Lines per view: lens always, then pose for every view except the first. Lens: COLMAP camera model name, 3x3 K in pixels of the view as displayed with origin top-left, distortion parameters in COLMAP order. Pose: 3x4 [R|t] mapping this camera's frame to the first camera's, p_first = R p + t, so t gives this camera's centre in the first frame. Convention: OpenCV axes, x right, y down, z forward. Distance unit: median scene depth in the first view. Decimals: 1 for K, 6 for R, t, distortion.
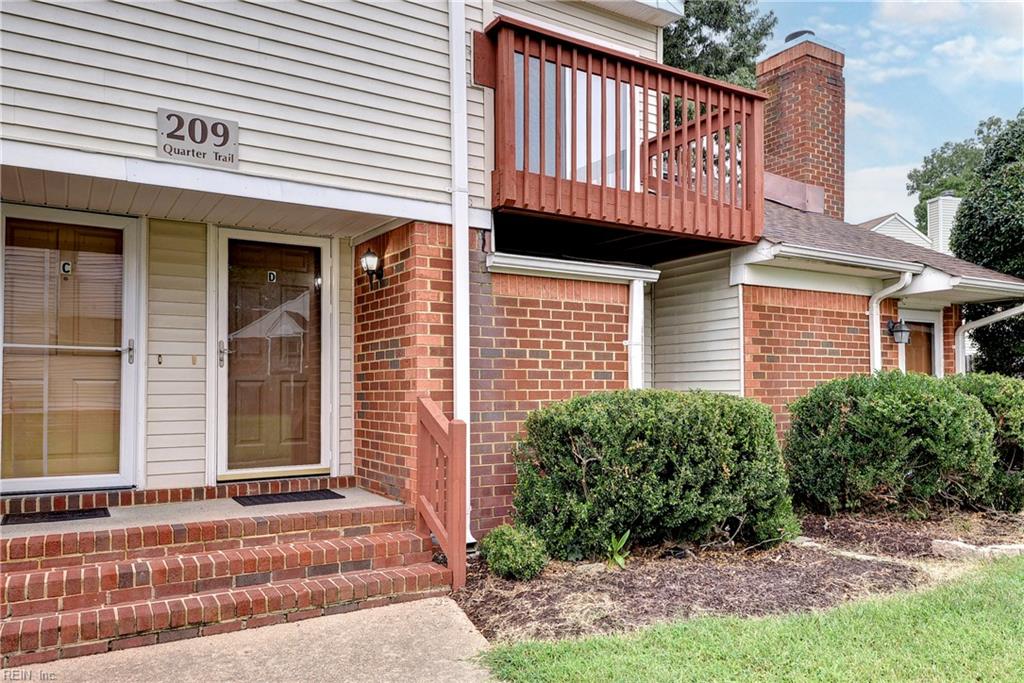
lens RADIAL K [[729.3, 0, 523.4], [0, 729.3, 362.8], [0, 0, 1]] dist [0.010876, -0.002134]
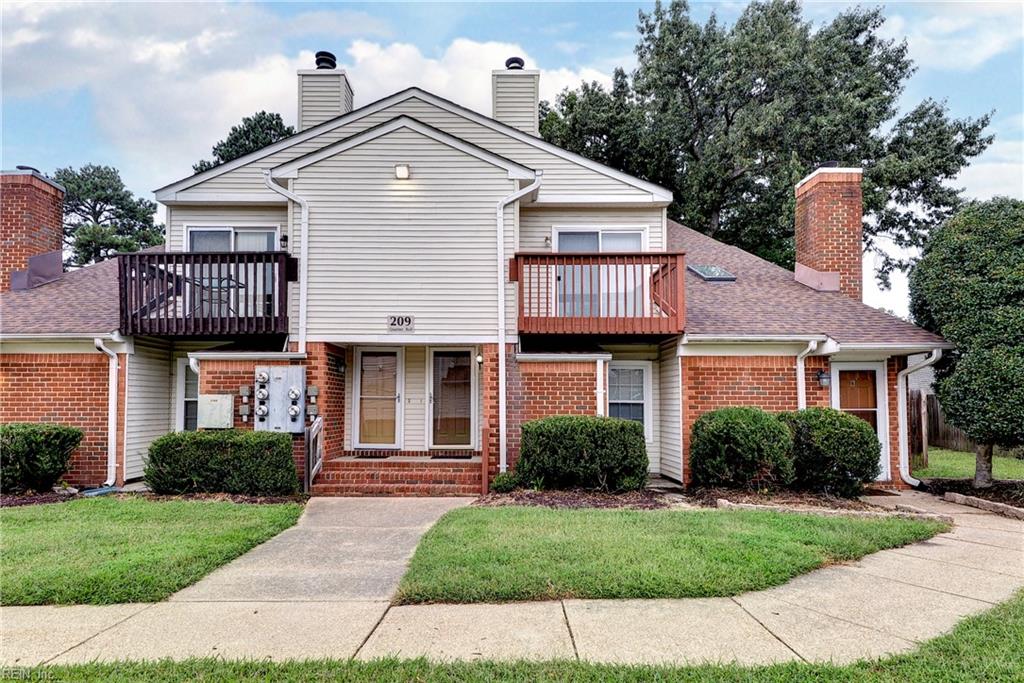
lens RADIAL K [[525.2, 0, 501.6], [0, 525.2, 378.6], [0, 0, 1]] dist [0.016146, -0.000914]
pose [[0.851159, -0.021975, -0.524447, 0.736319], [0.011632, 0.999668, -0.023009, -0.034653], [0.524779, 0.013484, 0.851132, -0.396494]]
